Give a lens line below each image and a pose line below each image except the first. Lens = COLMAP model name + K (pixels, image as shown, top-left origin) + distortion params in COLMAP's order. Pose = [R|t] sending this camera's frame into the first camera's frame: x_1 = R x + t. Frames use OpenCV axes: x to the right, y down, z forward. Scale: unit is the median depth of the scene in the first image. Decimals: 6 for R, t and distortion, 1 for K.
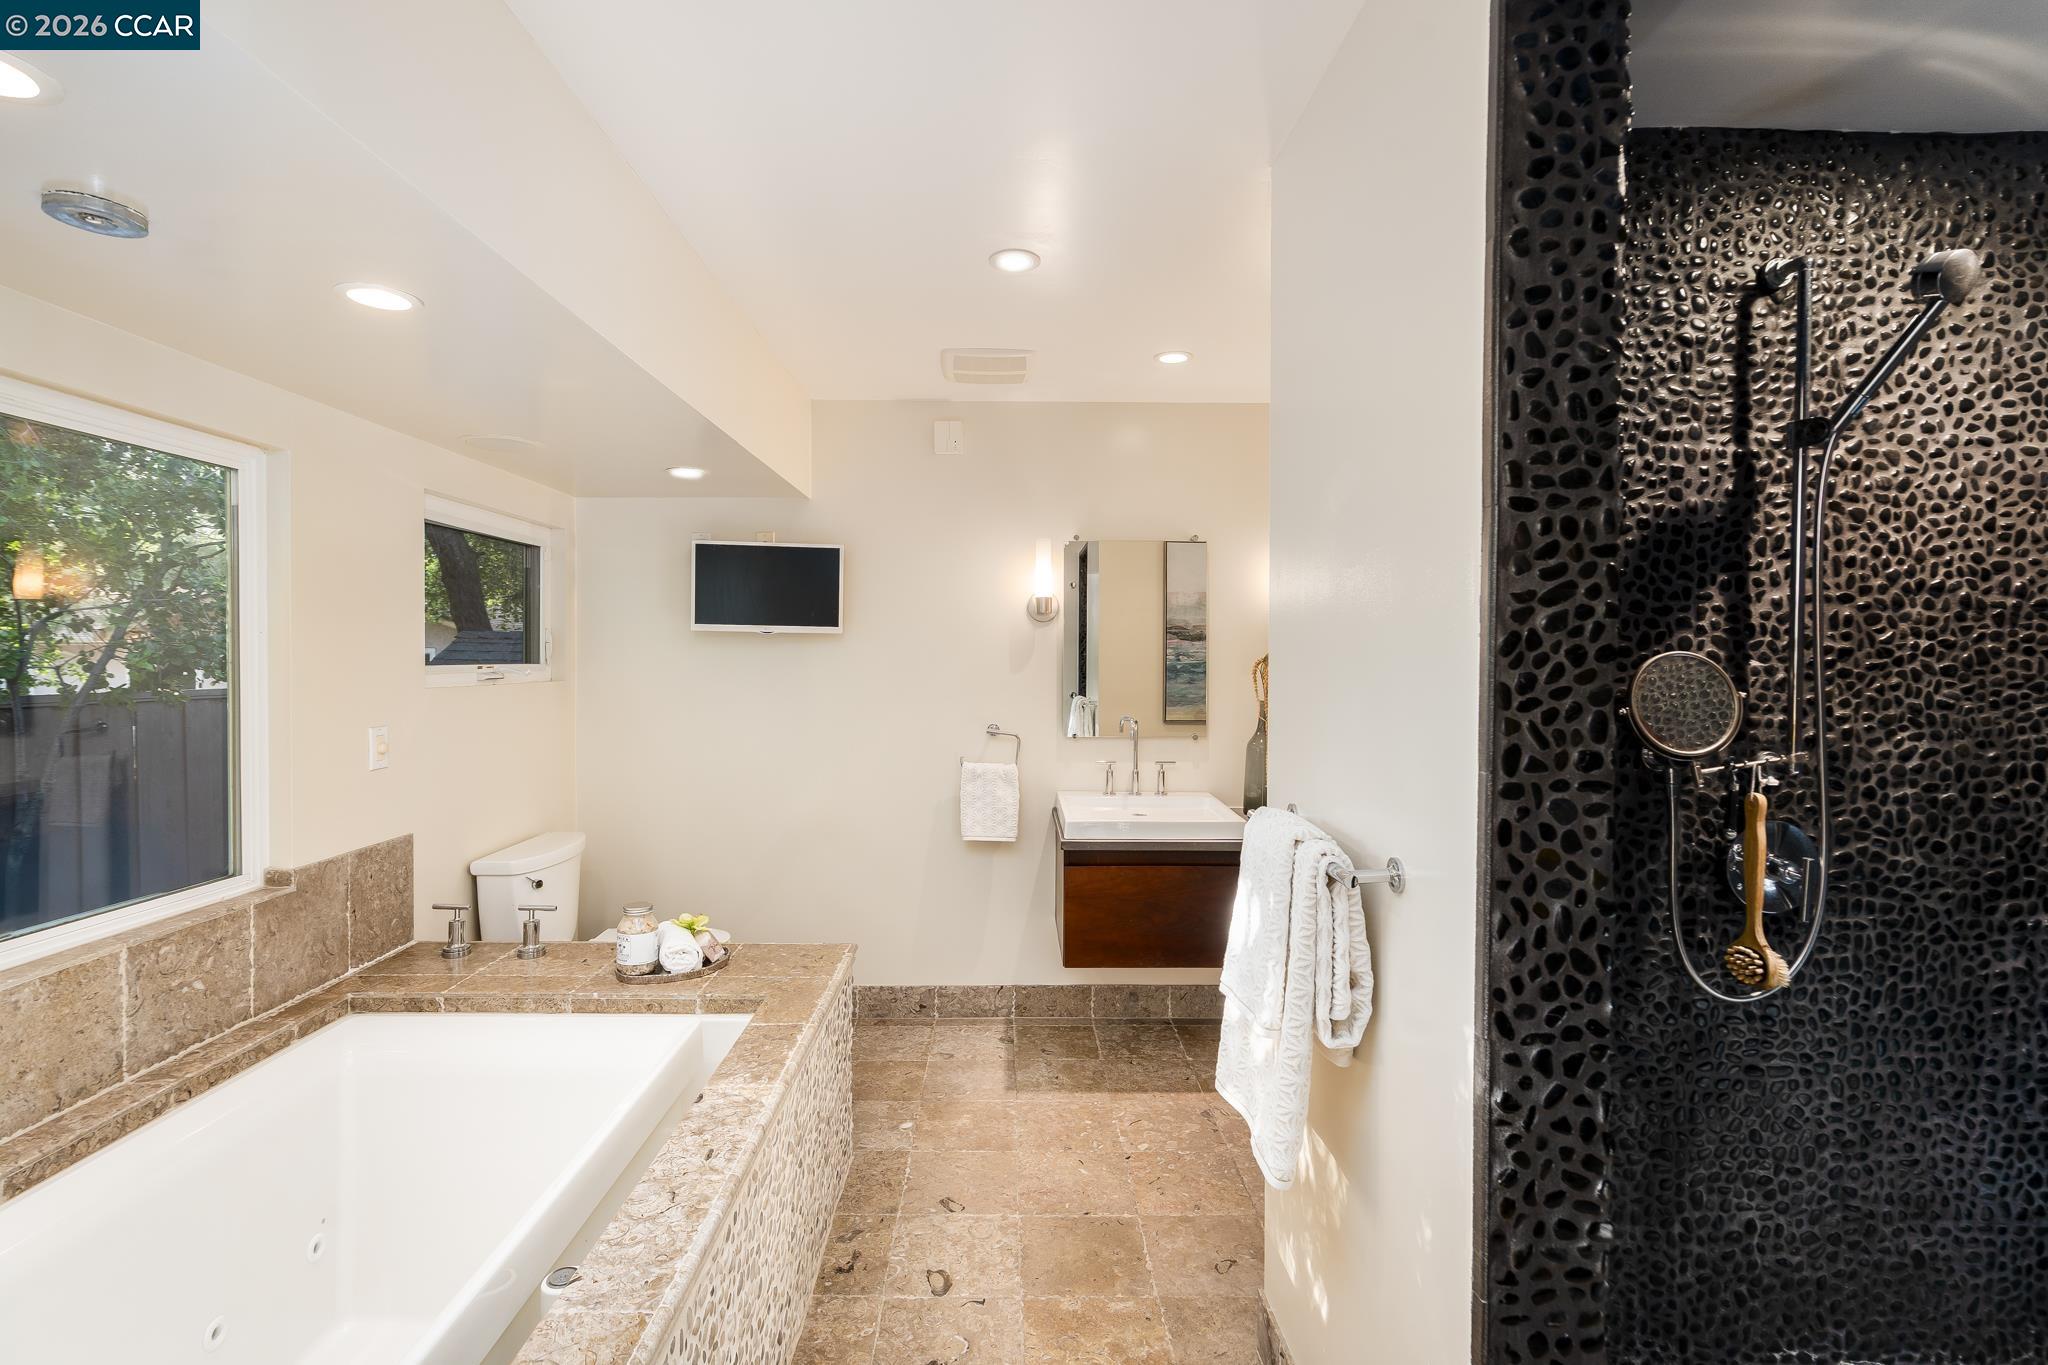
lens RADIAL K [[934.9, 0, 1020.8], [0, 934.9, 665.2], [0, 0, 1]] dist [0.003107, 0.000414]
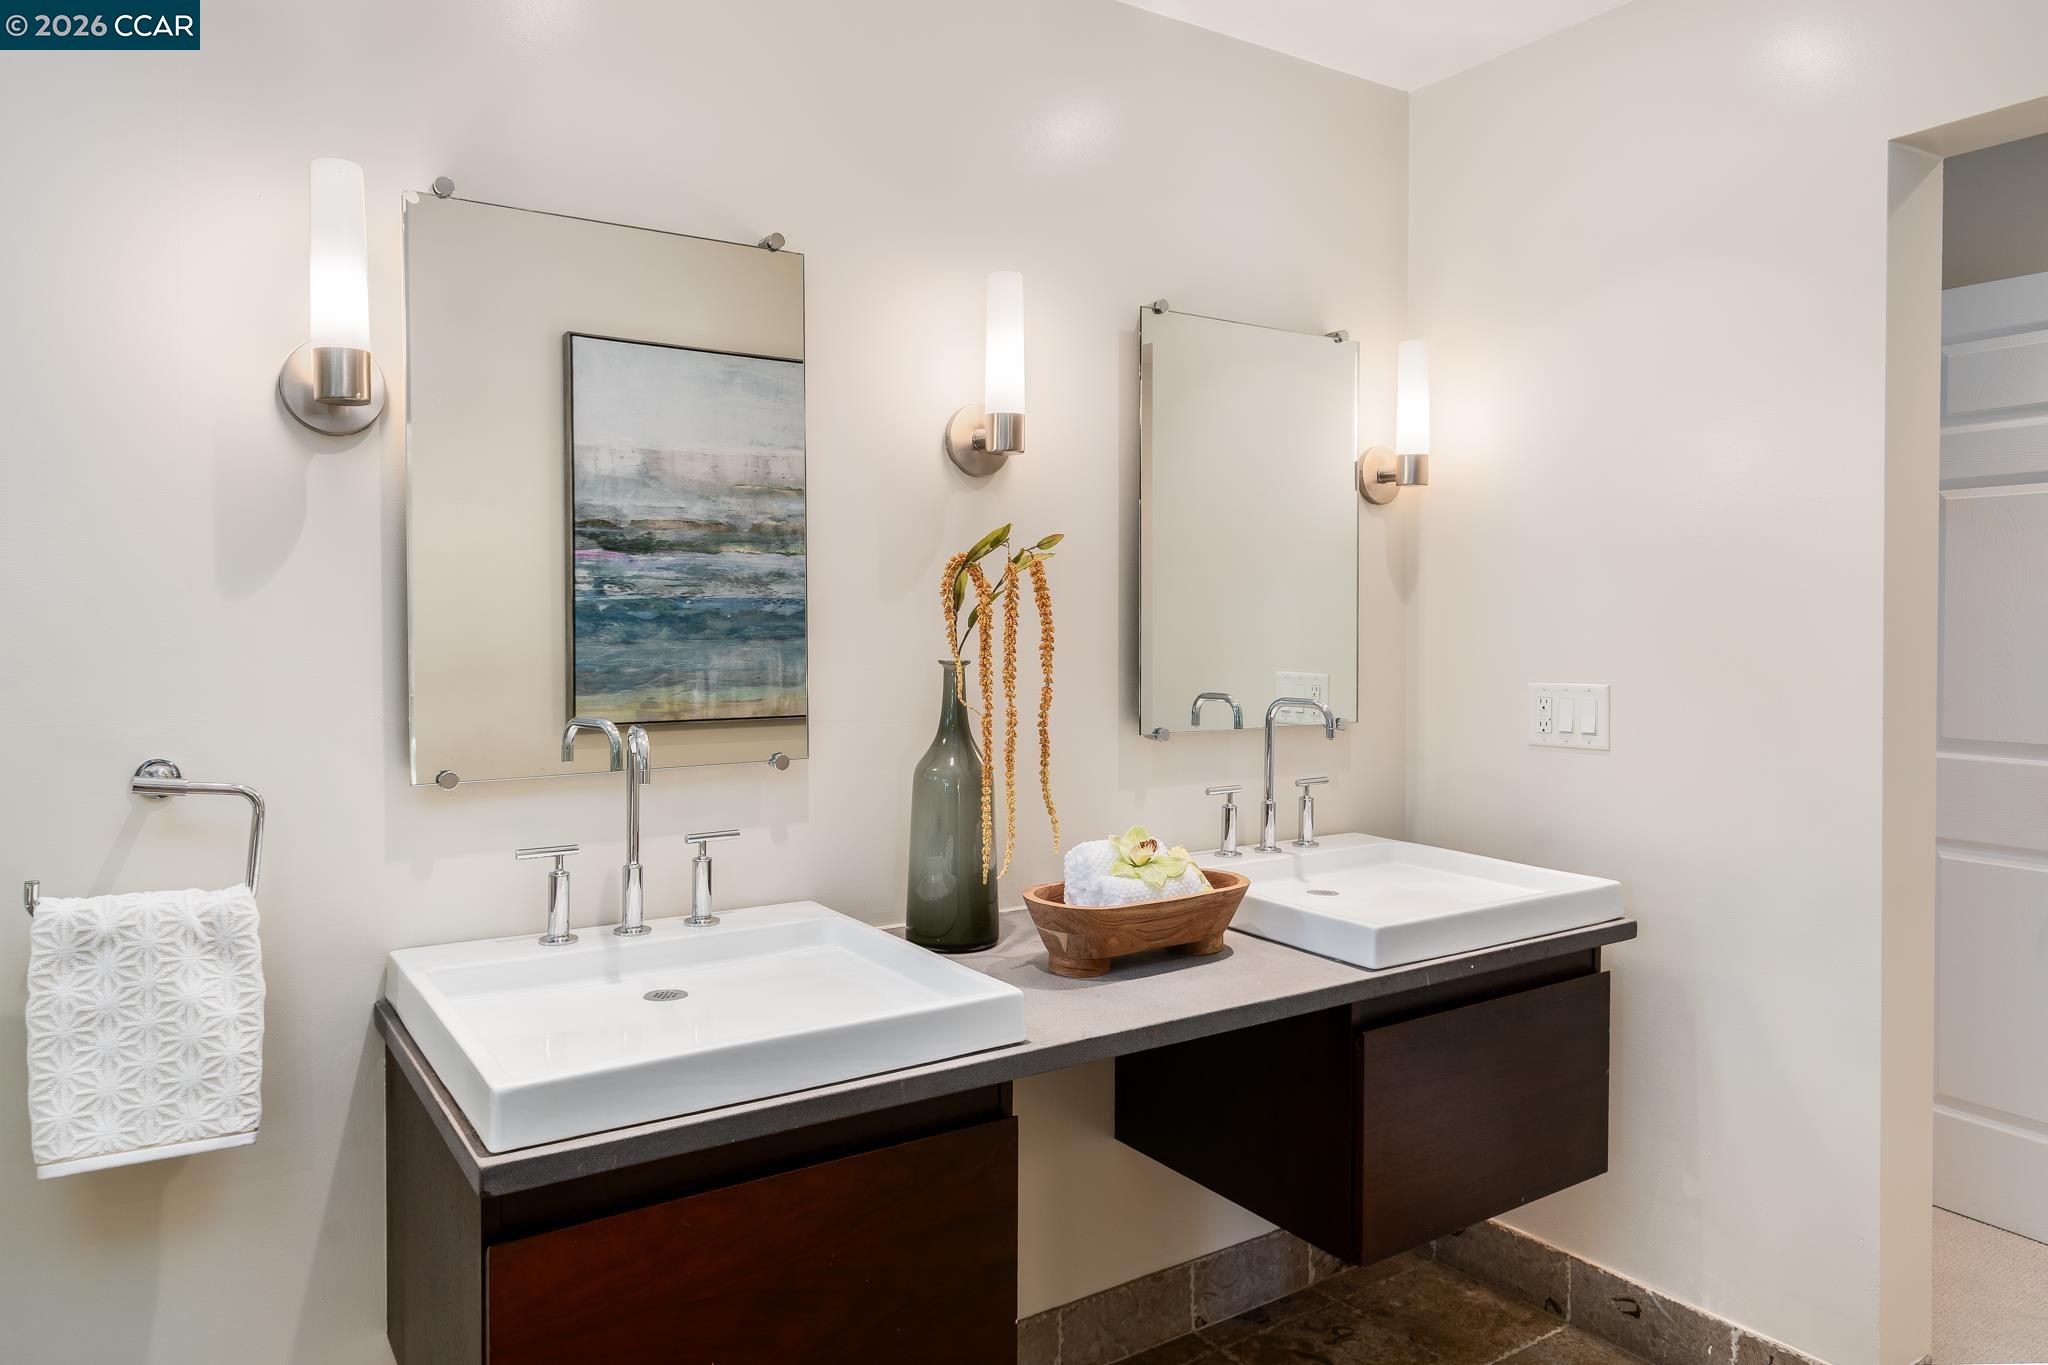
lens RADIAL K [[1352.6, 0, 1013.6], [0, 1352.6, 636.3], [0, 0, 1]] dist [0.000135, 0.000288]
pose [[0.840931, -0.011834, 0.541013, -0.033210], [0.013644, 0.999907, 0.000665, 0.027180], [-0.540971, 0.006823, 0.841014, 0.488804]]
